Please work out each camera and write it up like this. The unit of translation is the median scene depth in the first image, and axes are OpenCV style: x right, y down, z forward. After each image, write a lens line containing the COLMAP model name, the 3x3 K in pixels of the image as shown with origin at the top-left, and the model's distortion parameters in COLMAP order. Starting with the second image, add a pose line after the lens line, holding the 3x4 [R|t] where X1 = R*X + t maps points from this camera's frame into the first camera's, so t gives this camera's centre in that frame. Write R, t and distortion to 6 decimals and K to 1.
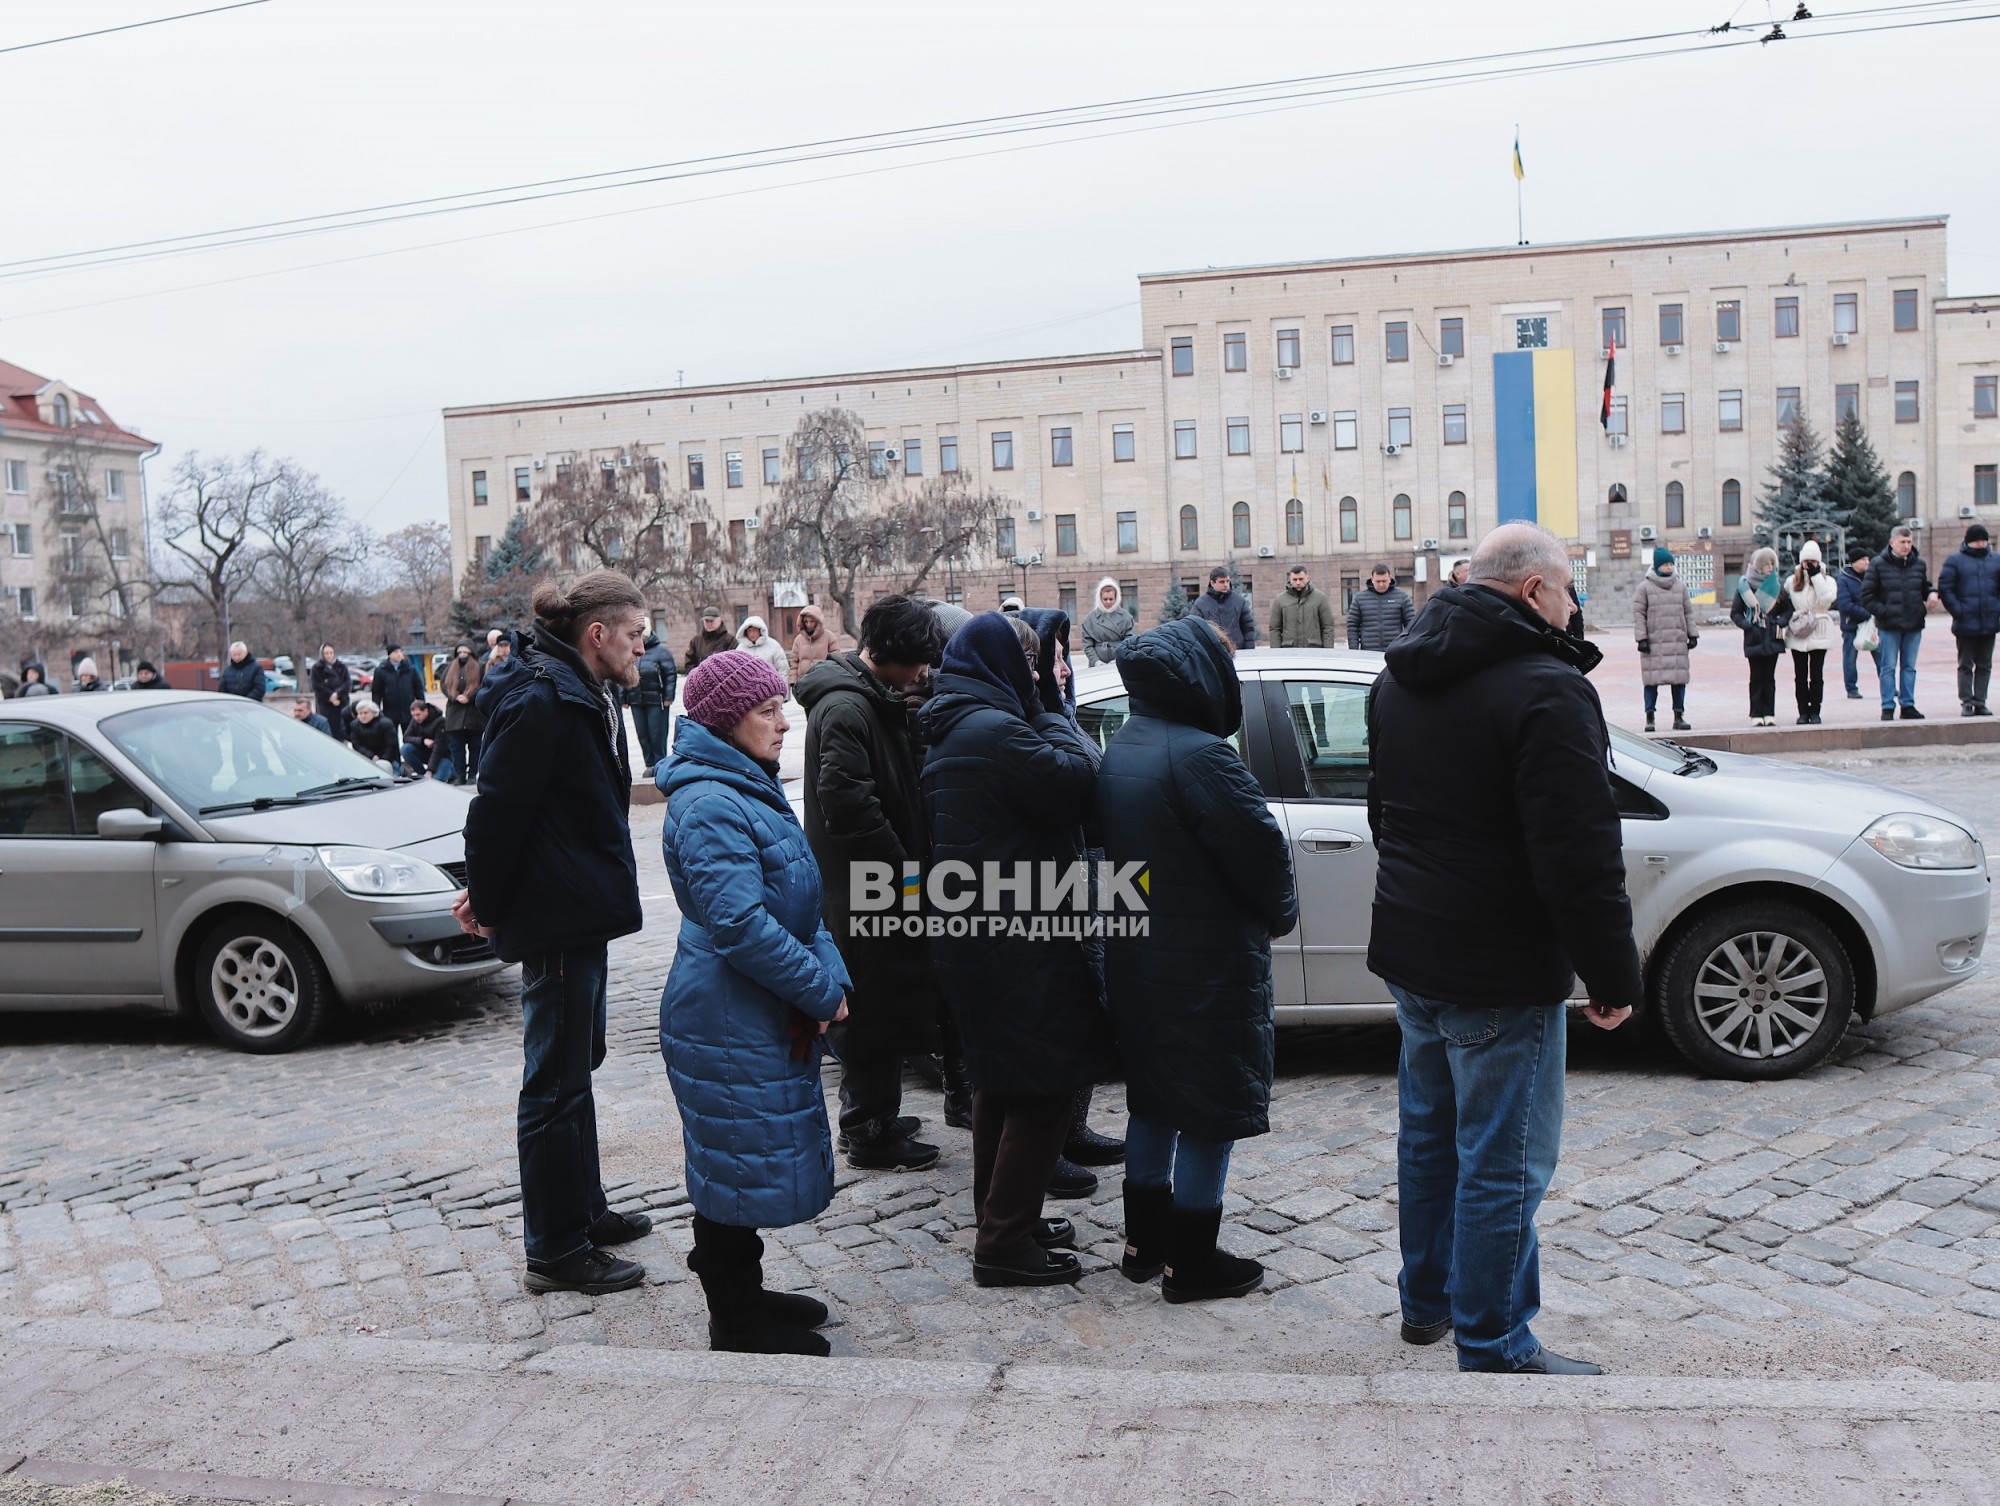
lens RADIAL K [[1666.3, 0, 991.9], [0, 1666.3, 755.2], [0, 0, 1]] dist [-0.103821, 0.060987]
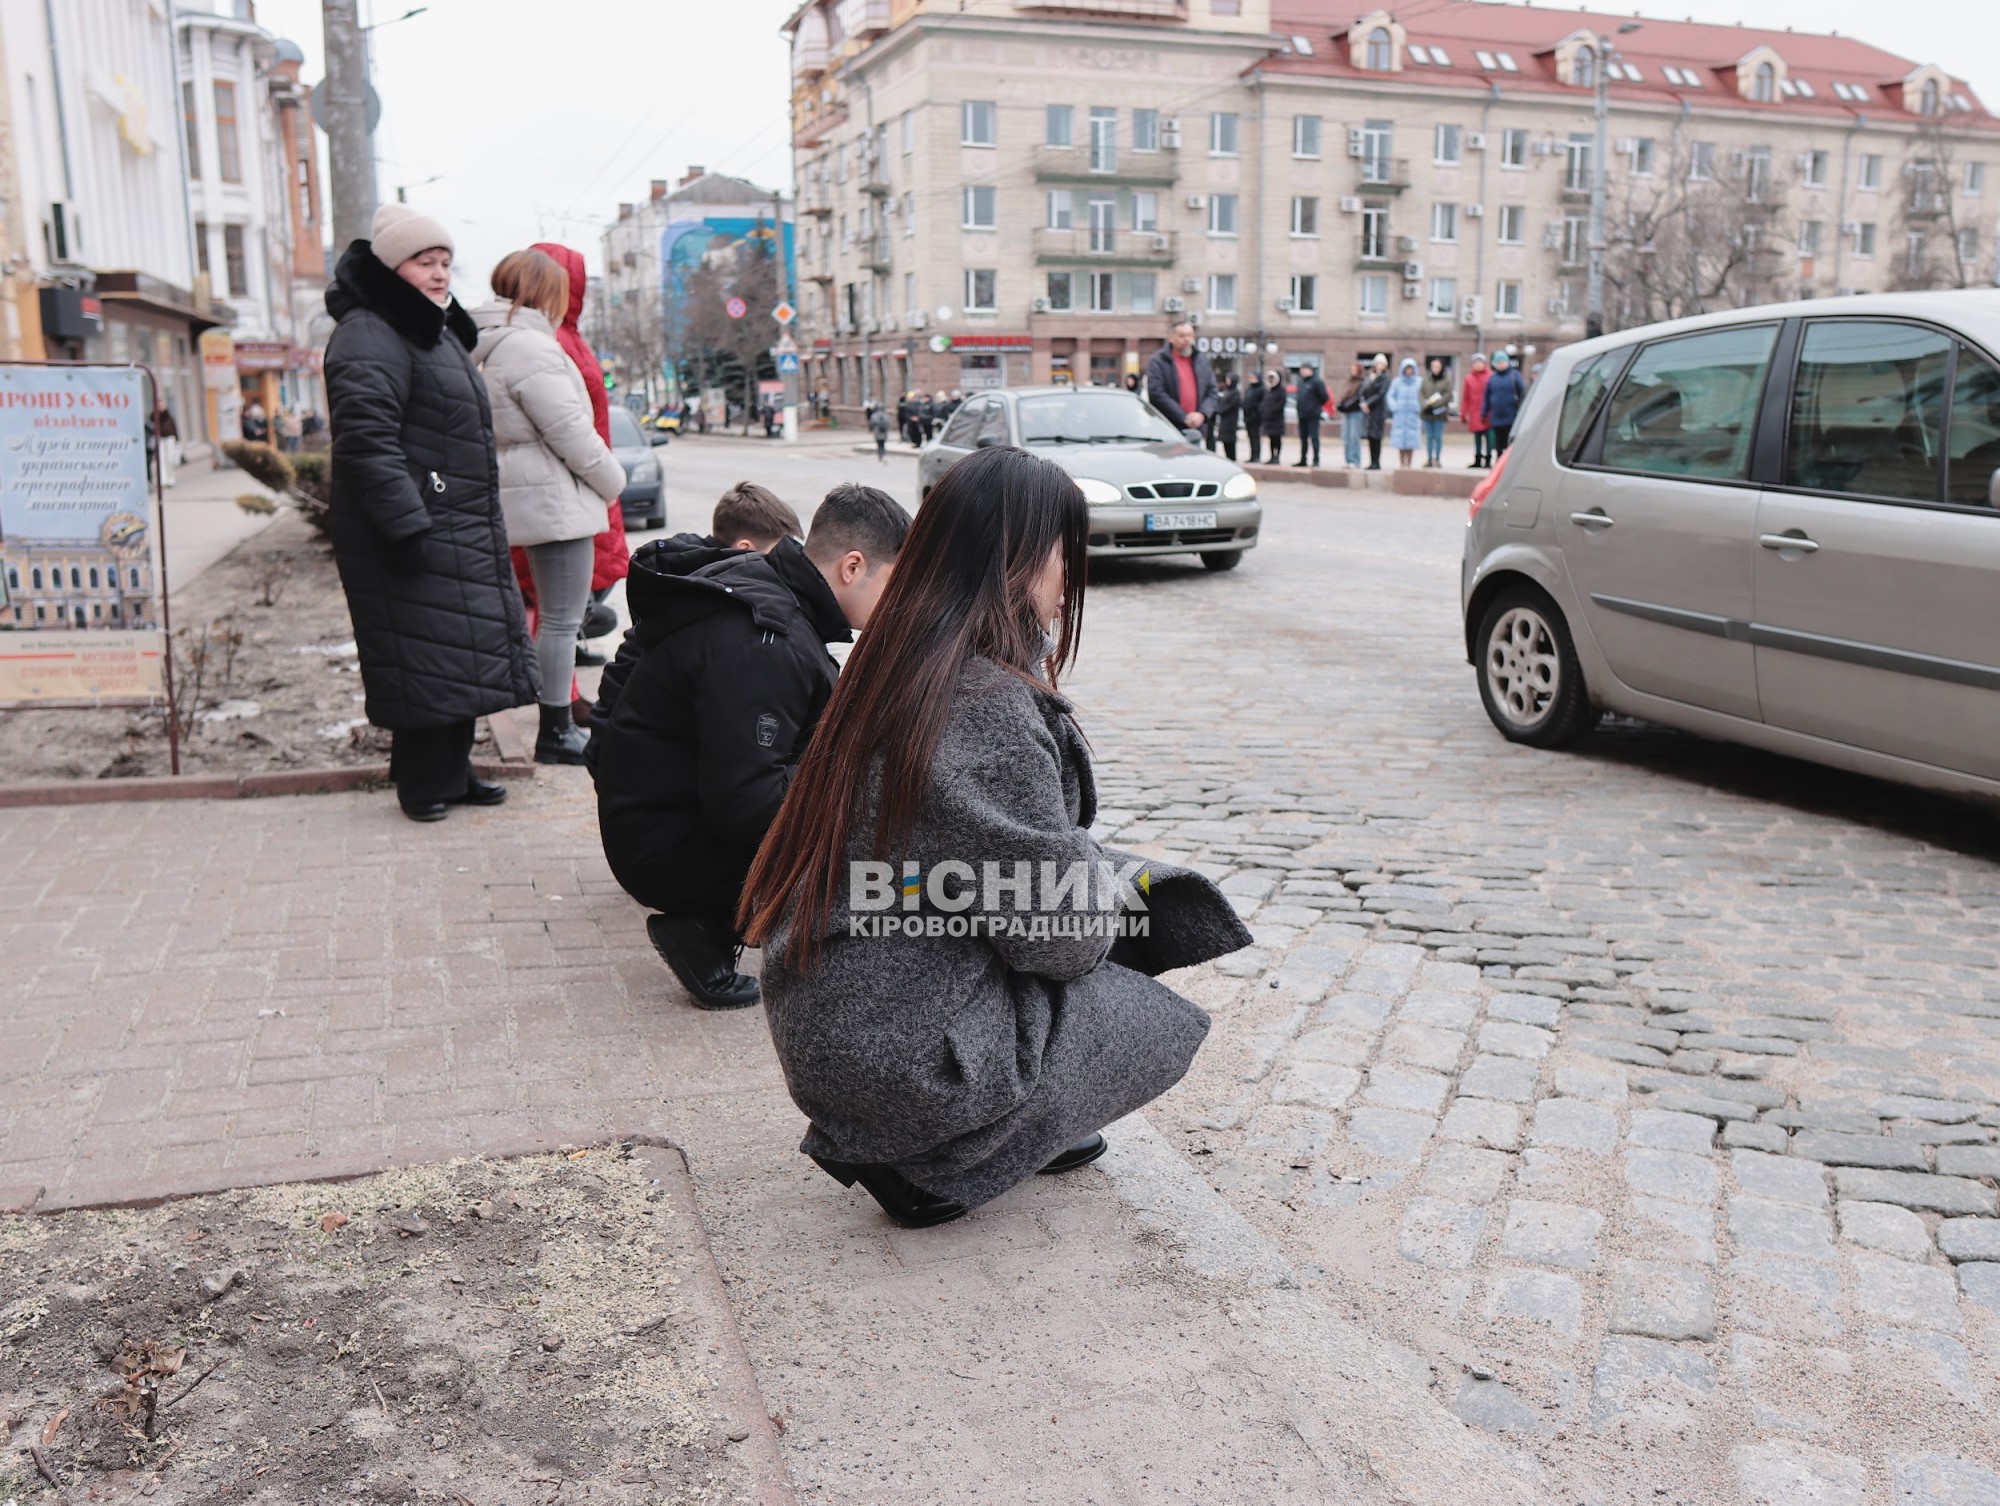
lens RADIAL K [[1666.6, 0, 1001.2], [0, 1666.6, 756.3], [0, 0, 1]] dist [-0.111837, 0.076334]
pose [[0.533970, 0.228206, -0.814124, -0.019978], [-0.086551, 0.972582, 0.215856, 0.003490], [0.841062, -0.044798, 0.539080, 0.030965]]
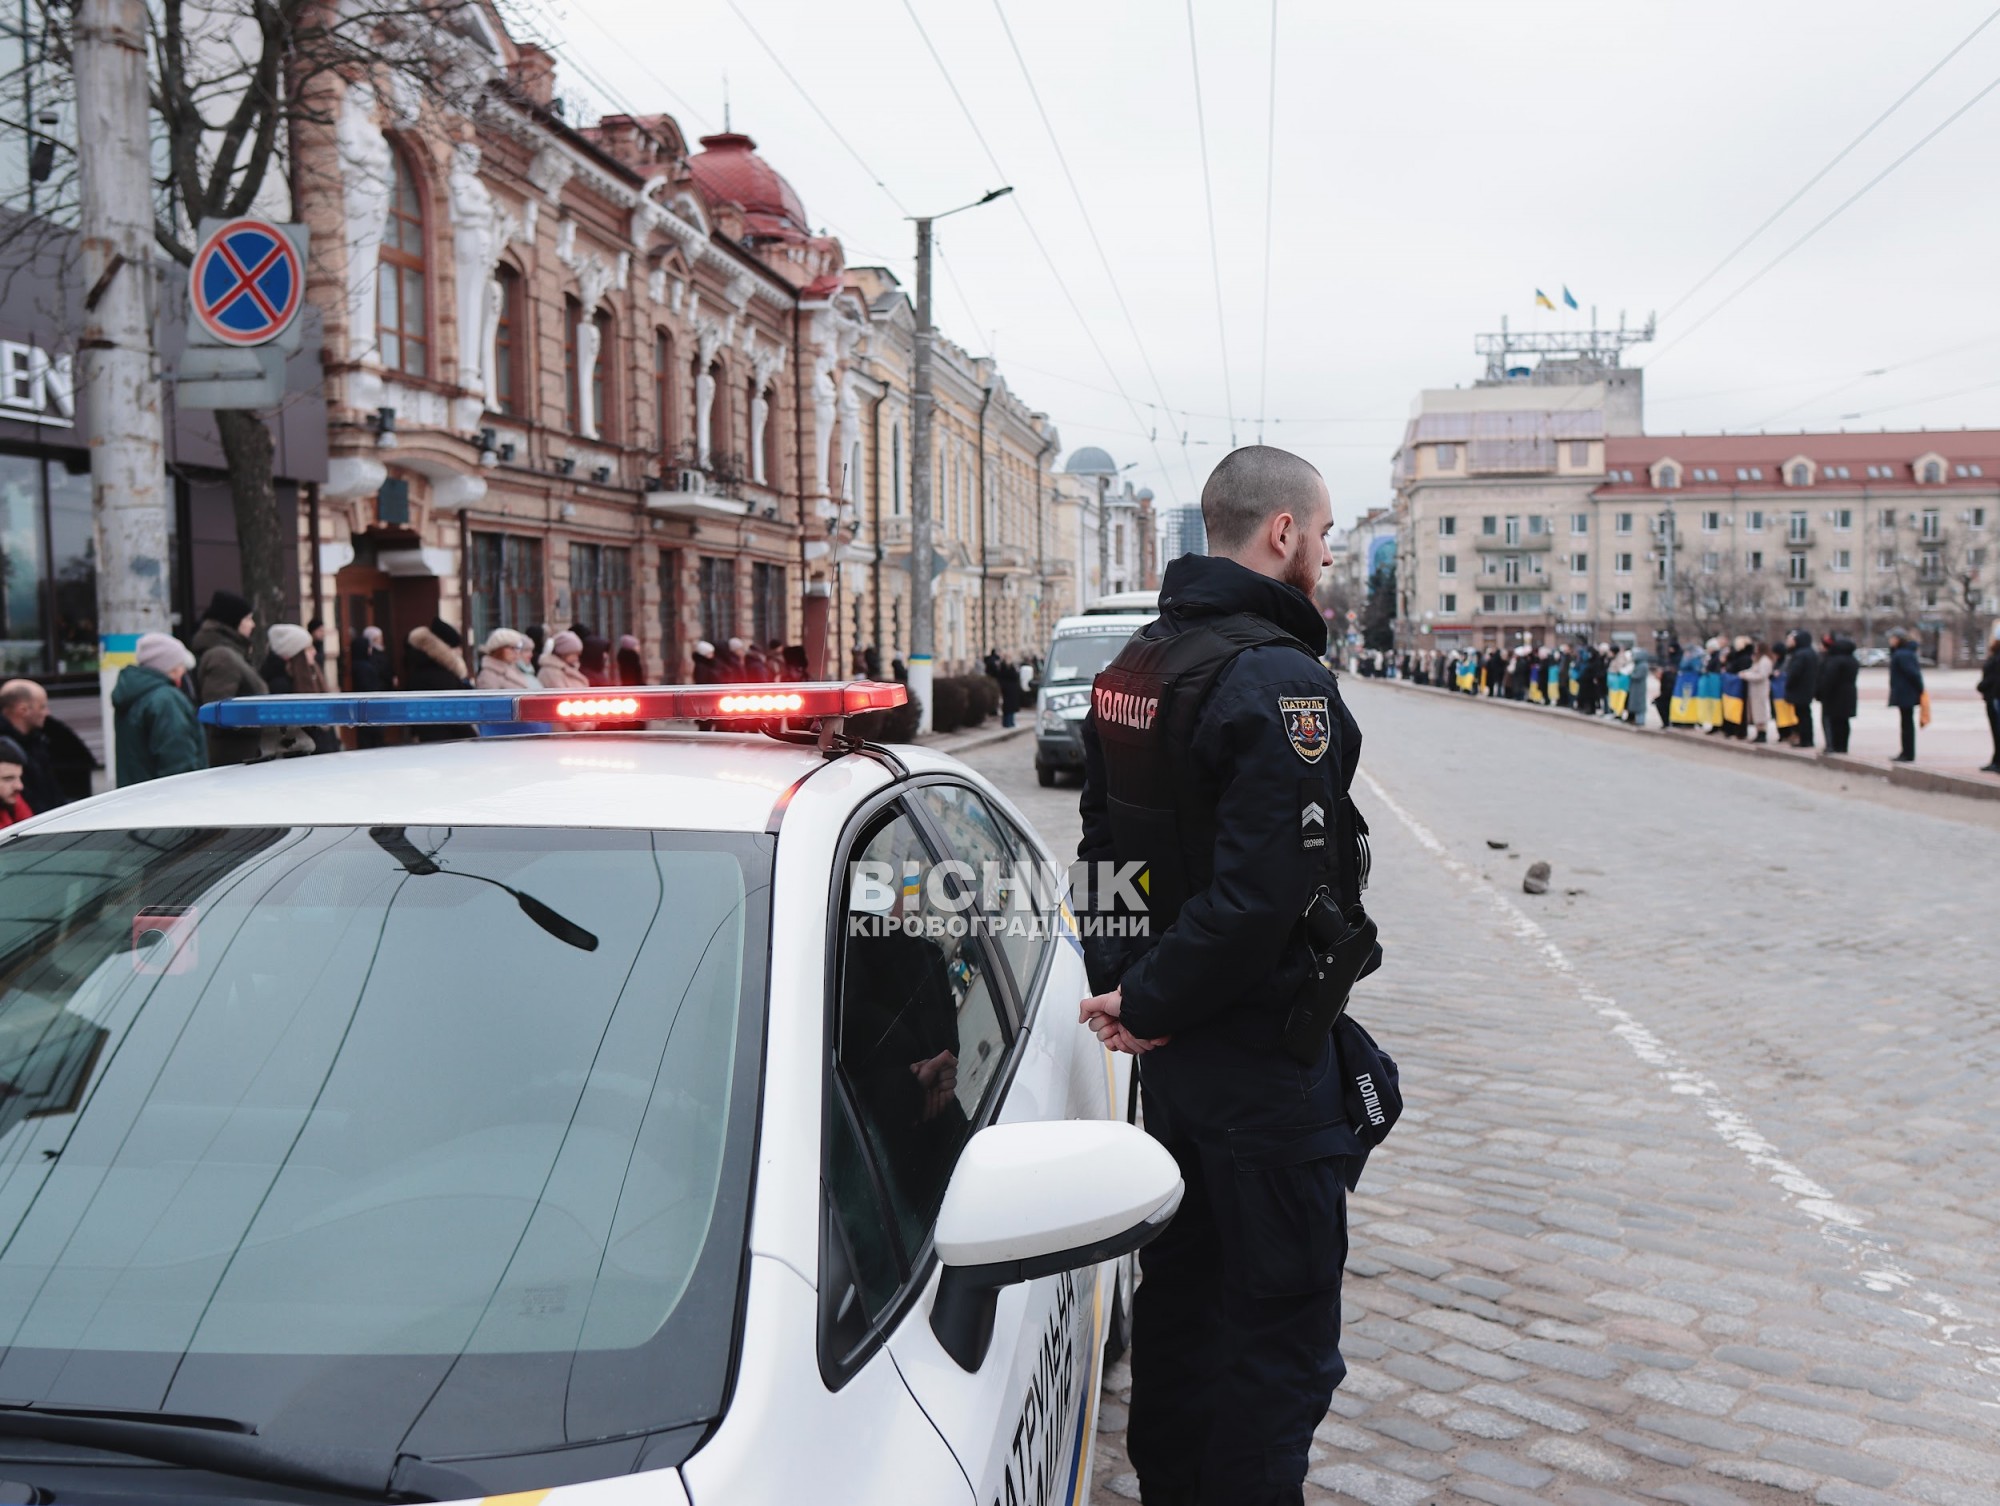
lens RADIAL K [[1666.6, 0, 988.1], [0, 1666.6, 745.7], [0, 0, 1]] dist [-0.111837, 0.076334]
pose [[0.064905, 0.115988, -0.991128, 0.901145], [-0.072460, 0.991148, 0.111246, -0.051455], [0.995257, 0.064596, 0.072735, -0.109852]]
